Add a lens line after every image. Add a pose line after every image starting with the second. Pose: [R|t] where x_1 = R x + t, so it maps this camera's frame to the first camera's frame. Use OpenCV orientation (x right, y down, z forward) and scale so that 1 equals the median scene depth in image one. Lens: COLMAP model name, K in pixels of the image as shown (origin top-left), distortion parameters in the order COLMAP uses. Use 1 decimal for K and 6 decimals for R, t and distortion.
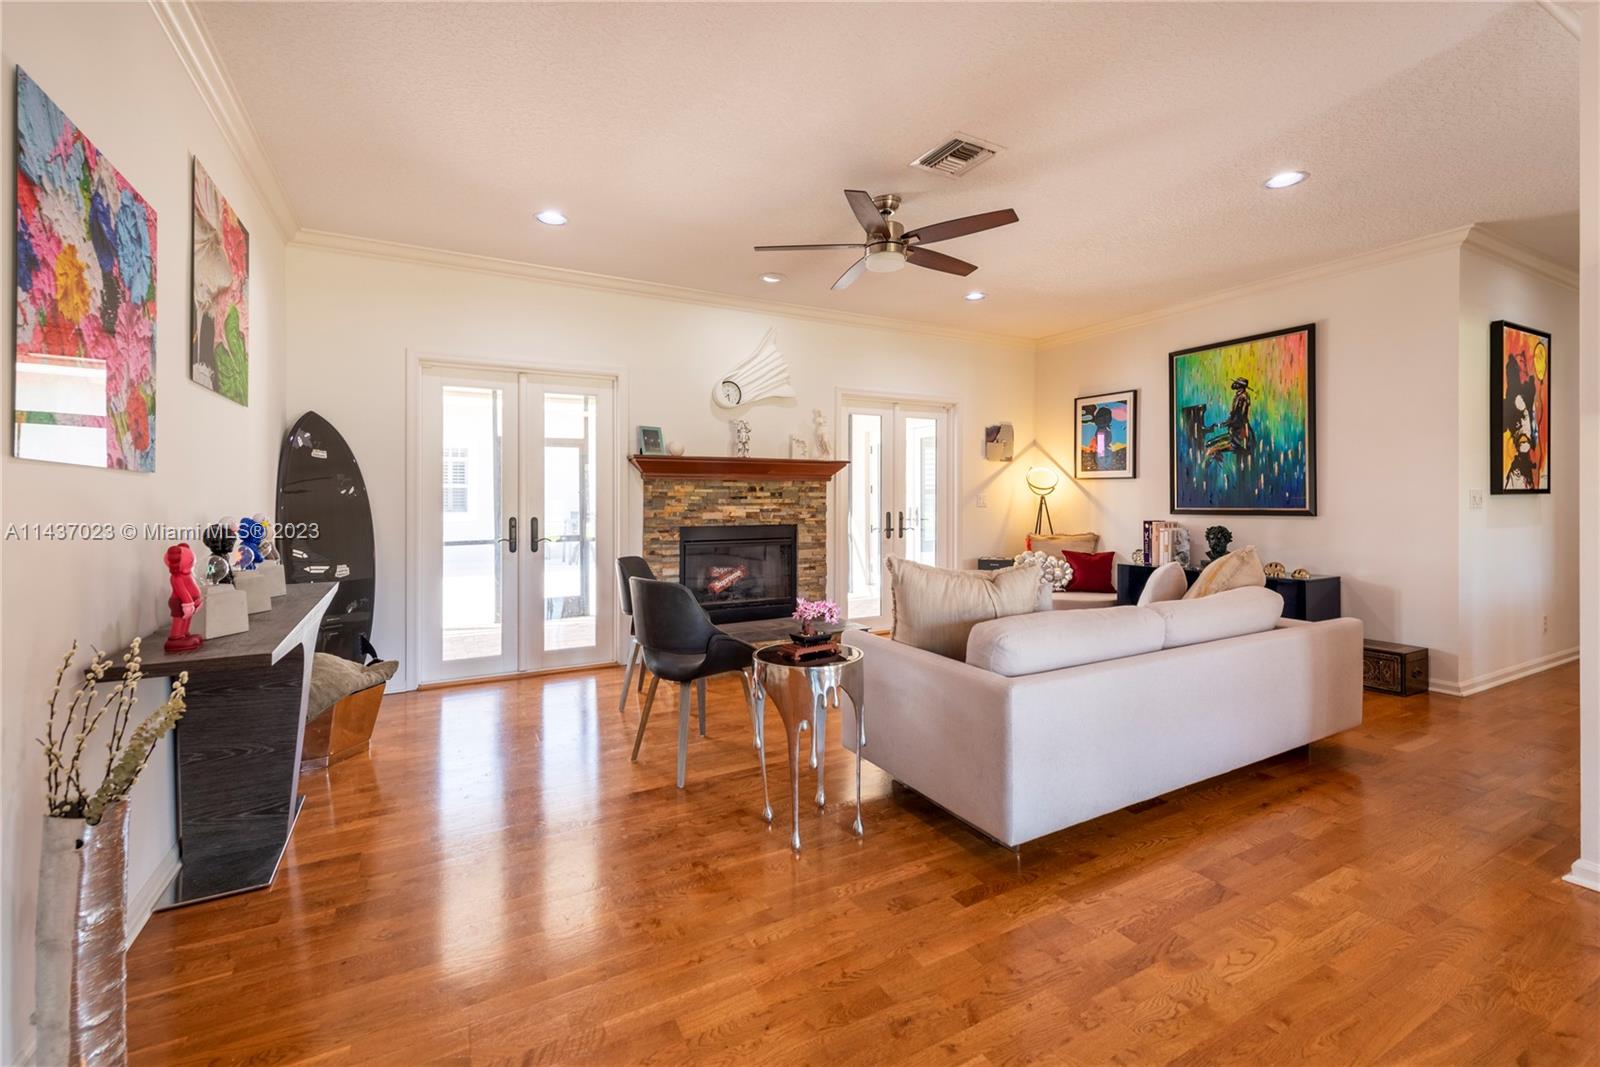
lens RADIAL K [[665.6, 0, 804.3], [0, 665.6, 490.3], [0, 0, 1]] dist [0.015768, -0.000350]
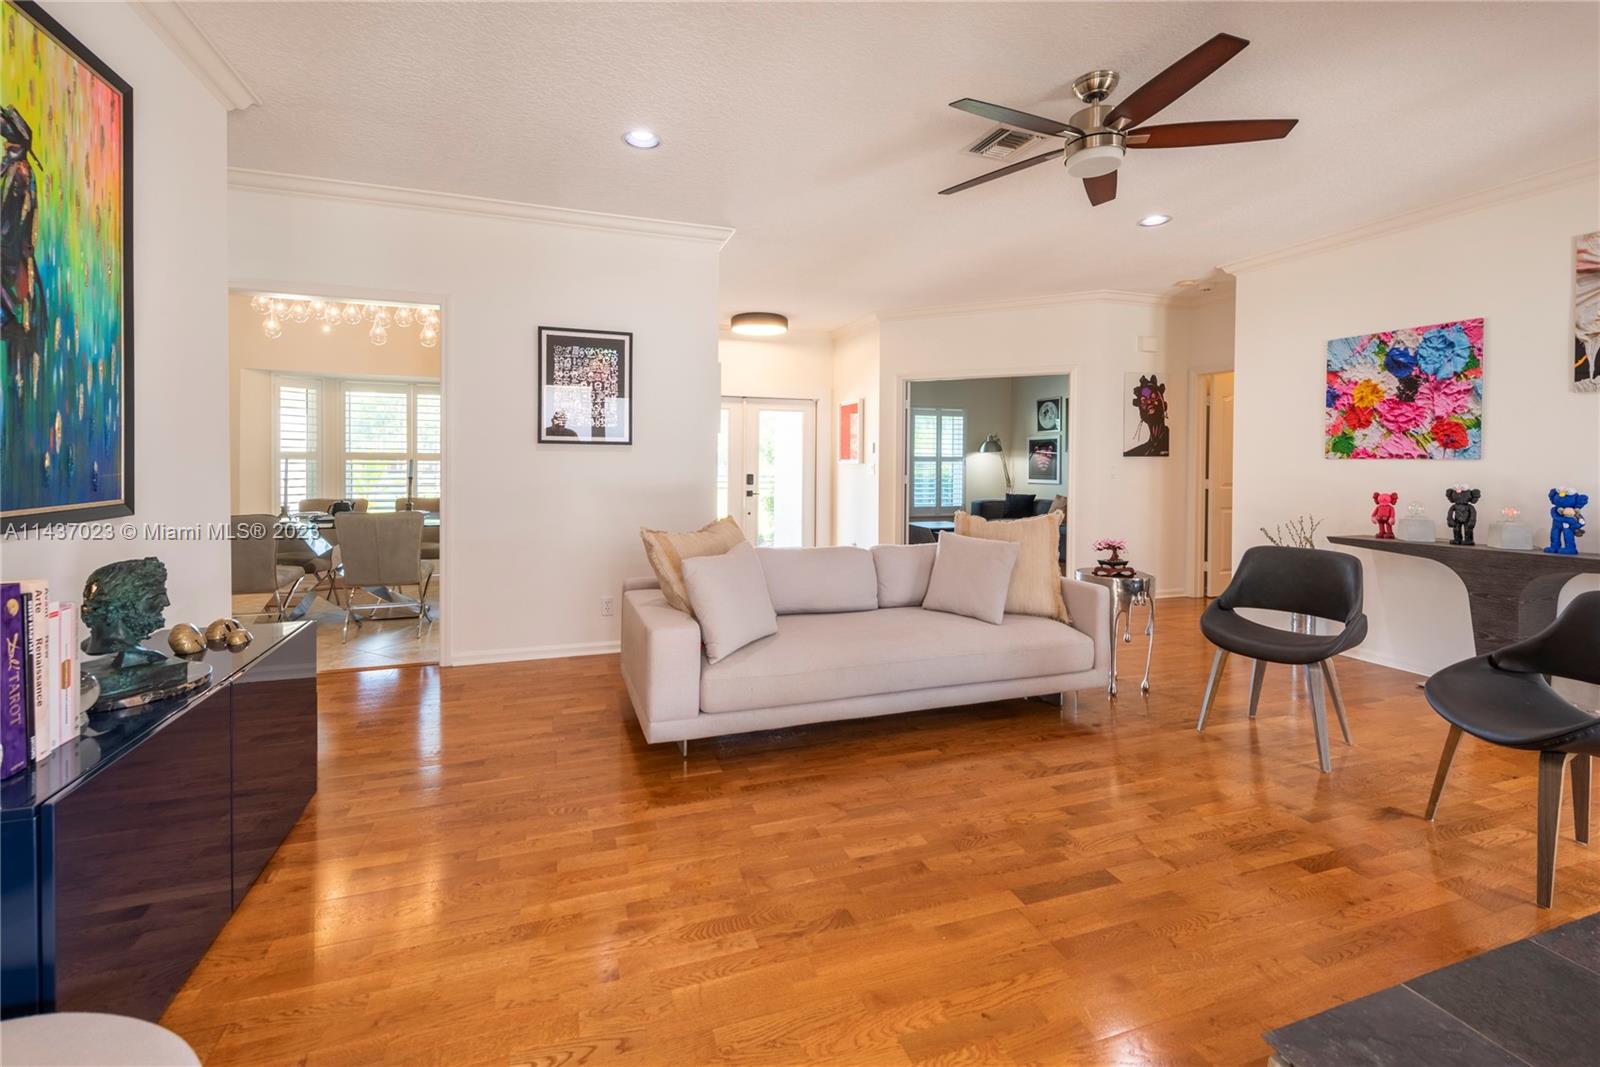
lens RADIAL K [[675.0, 0, 793.3], [0, 675.0, 466.4], [0, 0, 1]] dist [0.016454, -0.000052]
pose [[-0.987064, -0.002942, 0.160299, 0.224677], [-0.003363, 0.999992, -0.002359, 0.001638], [-0.160291, -0.002867, -0.987066, 1.197143]]
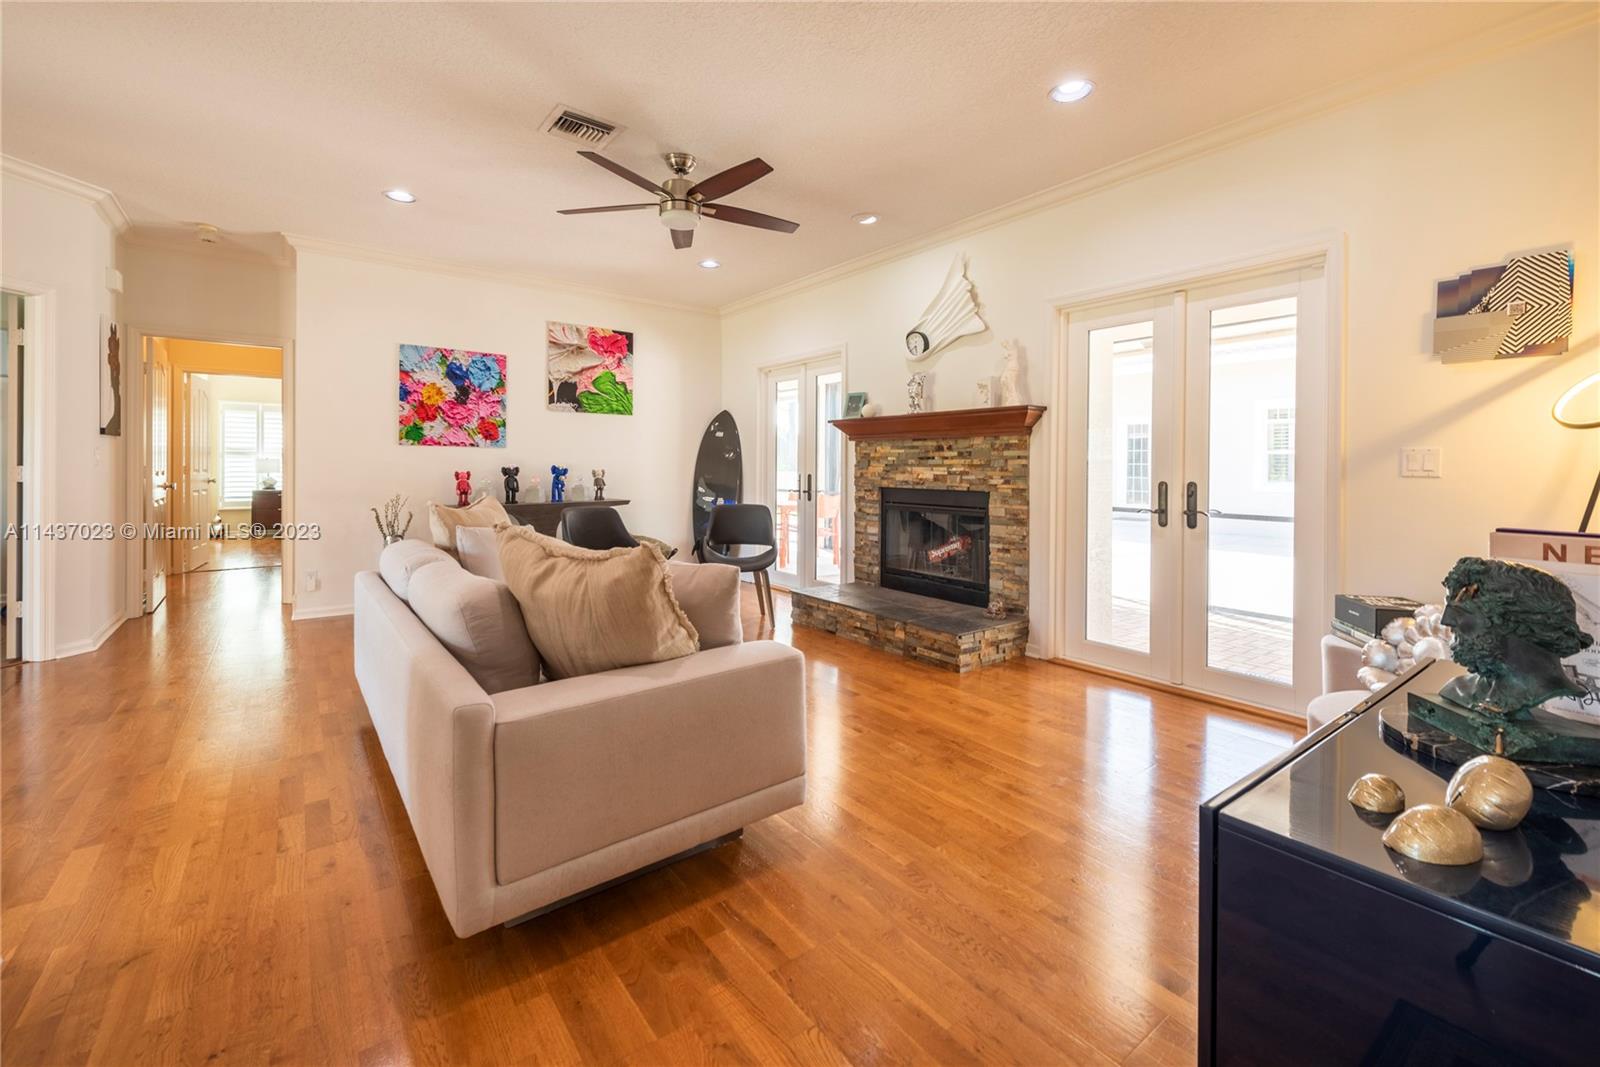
lens RADIAL K [[675.0, 0, 793.3], [0, 675.0, 466.4], [0, 0, 1]] dist [0.016454, -0.000052]
pose [[0.146107, 0.003022, -0.989264, 0.764168], [0.004081, 0.999985, 0.003657, 0.017932], [0.989260, -0.004571, 0.146093, 0.674565]]
